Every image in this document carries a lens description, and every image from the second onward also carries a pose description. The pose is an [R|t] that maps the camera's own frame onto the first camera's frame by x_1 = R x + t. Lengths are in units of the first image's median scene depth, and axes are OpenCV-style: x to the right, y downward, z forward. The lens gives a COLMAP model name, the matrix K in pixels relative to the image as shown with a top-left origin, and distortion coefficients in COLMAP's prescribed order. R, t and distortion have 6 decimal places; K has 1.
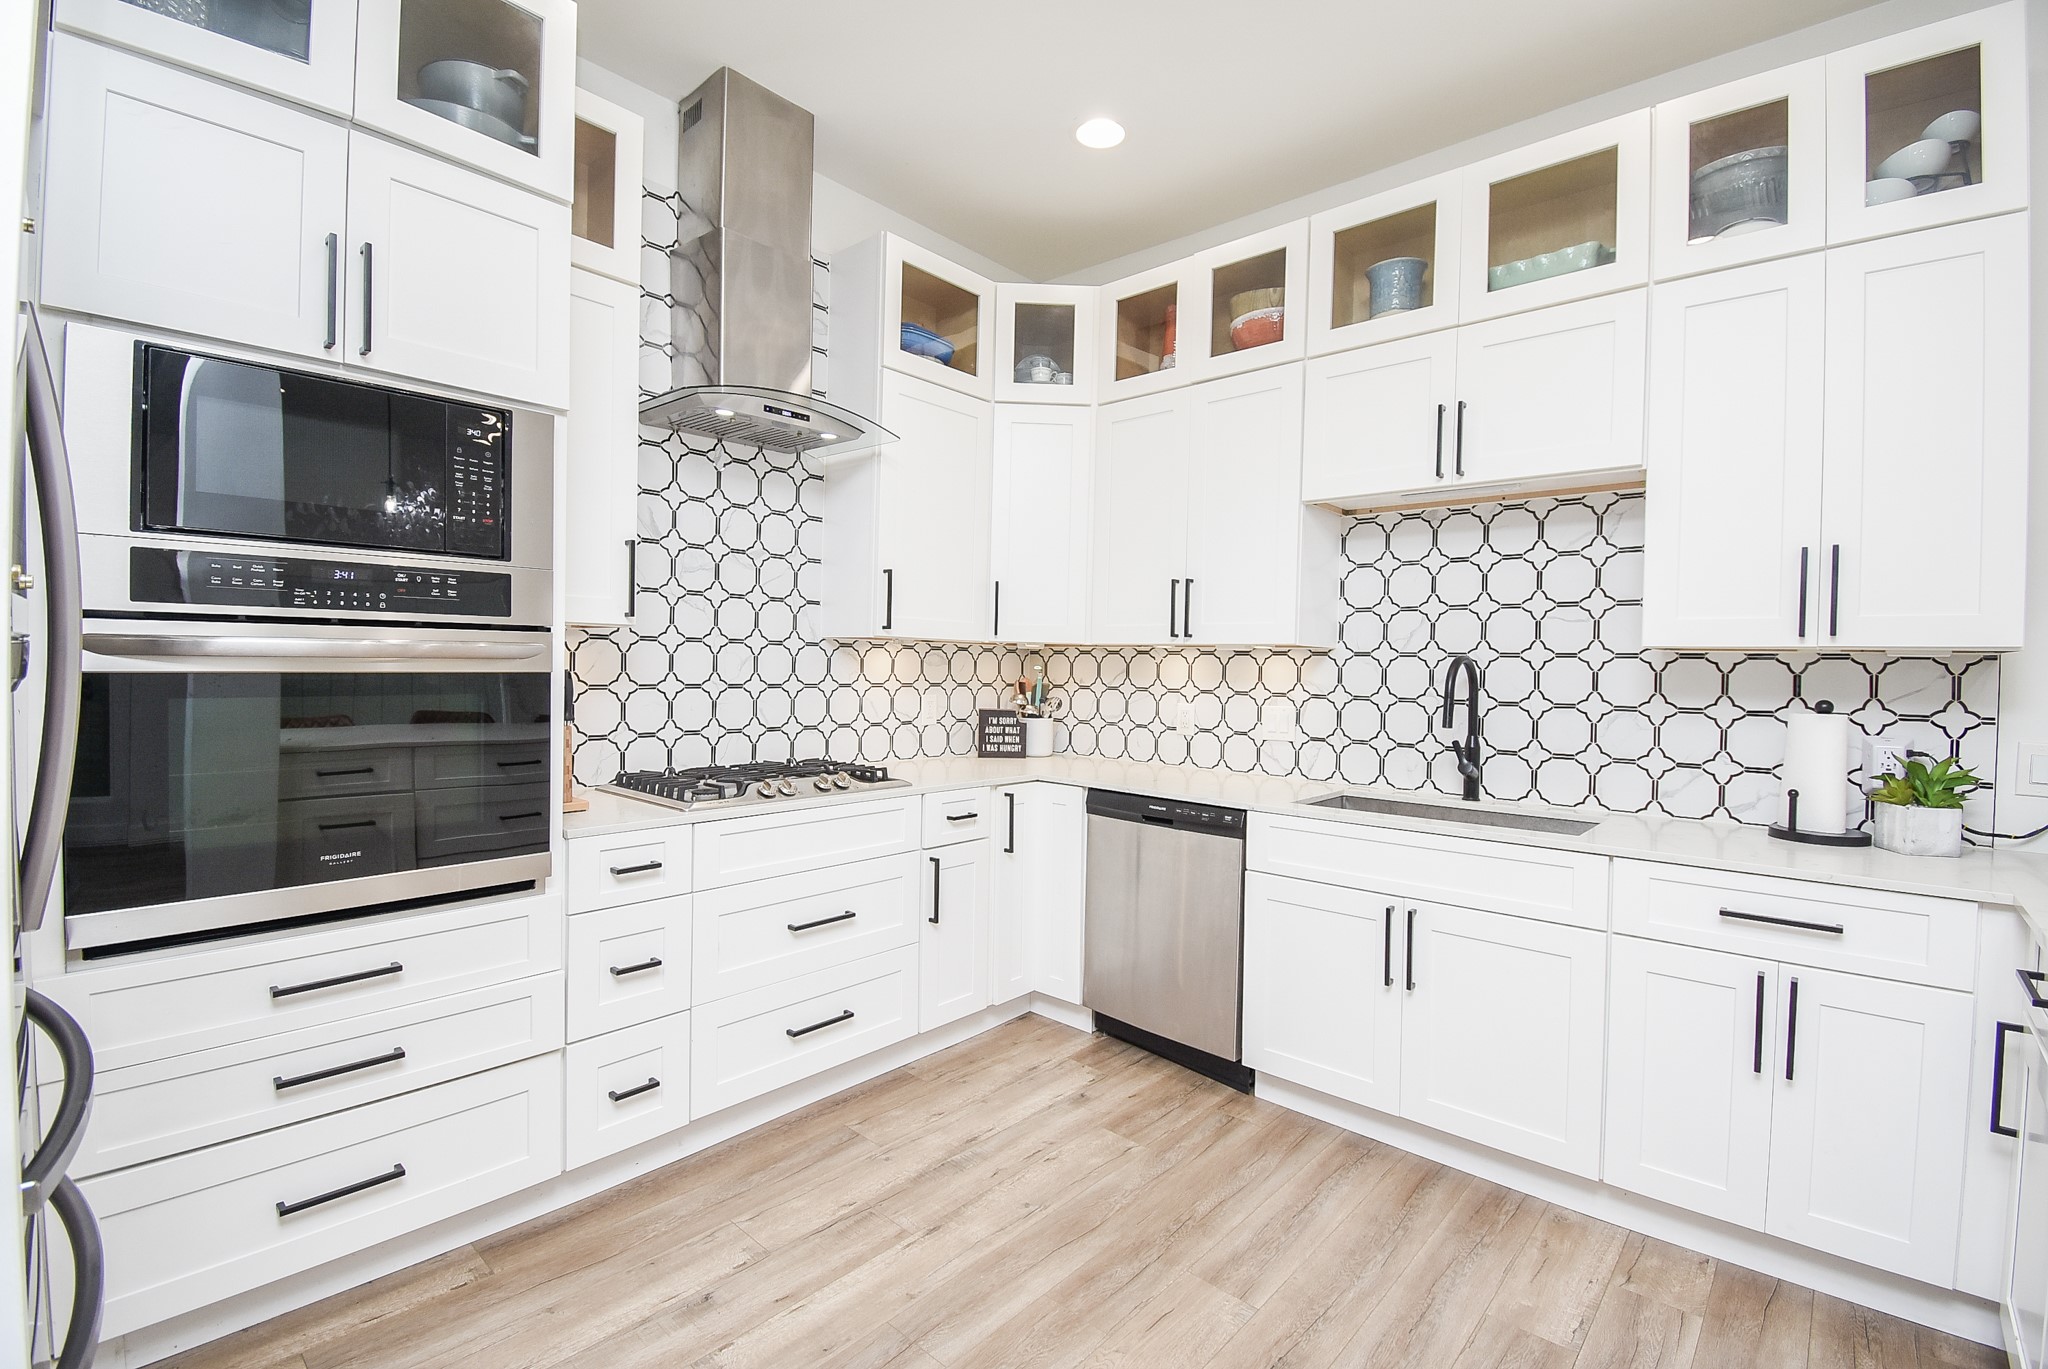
lens RADIAL K [[888.3, 0, 1008.5], [0, 888.3, 679.1], [0, 0, 1]] dist [-0.011692, -0.009782]
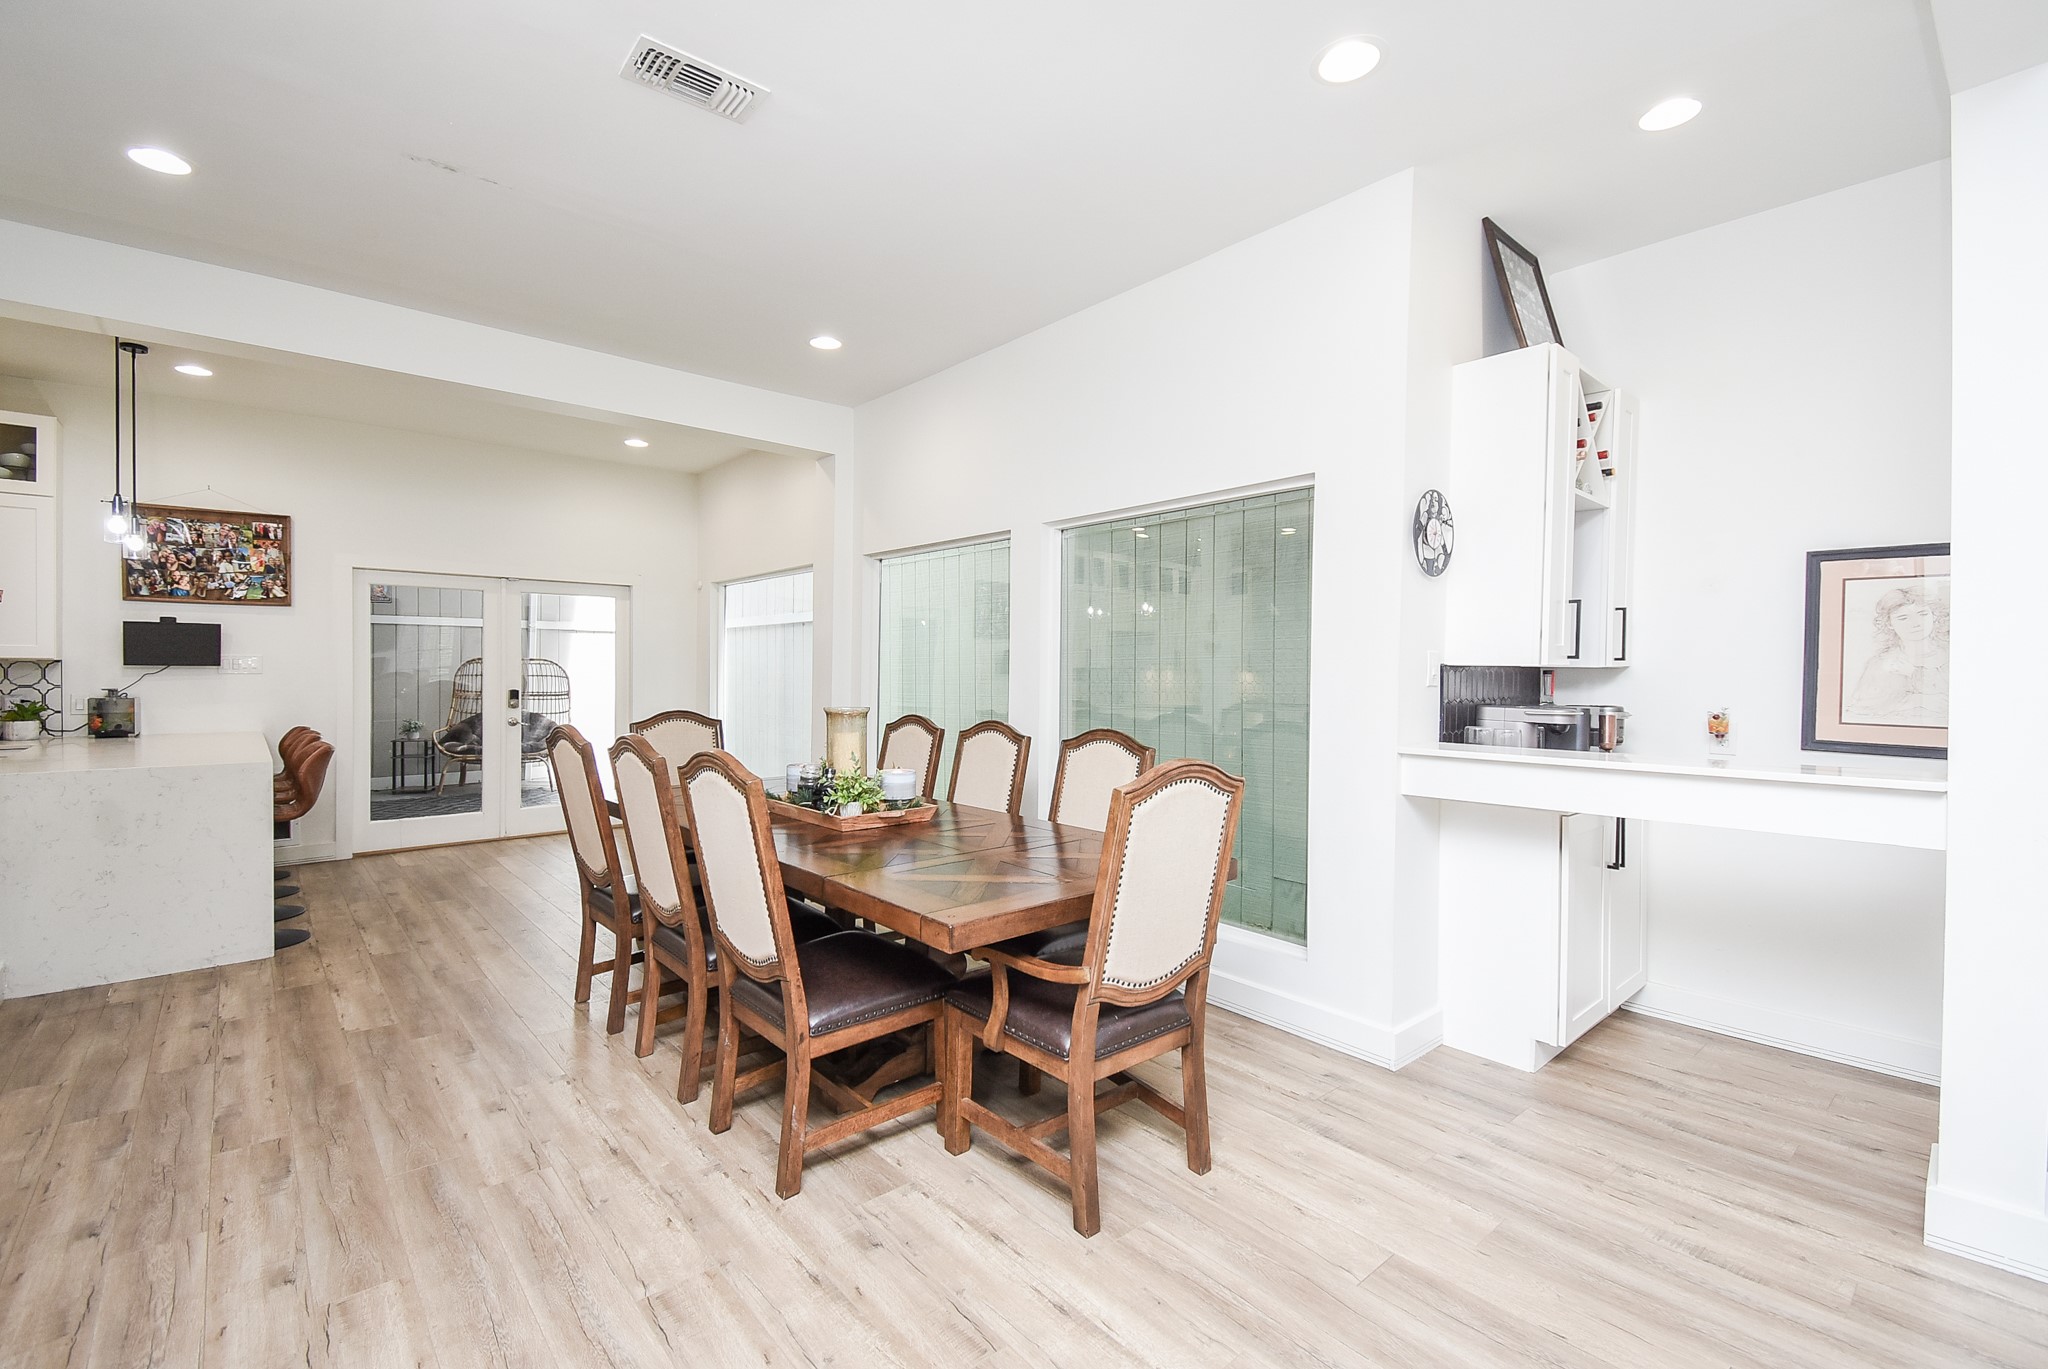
lens RADIAL K [[897.3, 0, 1022.0], [0, 897.3, 680.7], [0, 0, 1]] dist [0.002893, -0.006855]
pose [[0.116066, -0.031991, 0.992726, -0.980798], [0.008251, 0.999478, 0.031244, -0.022569], [-0.993207, 0.004564, 0.116269, -1.838181]]
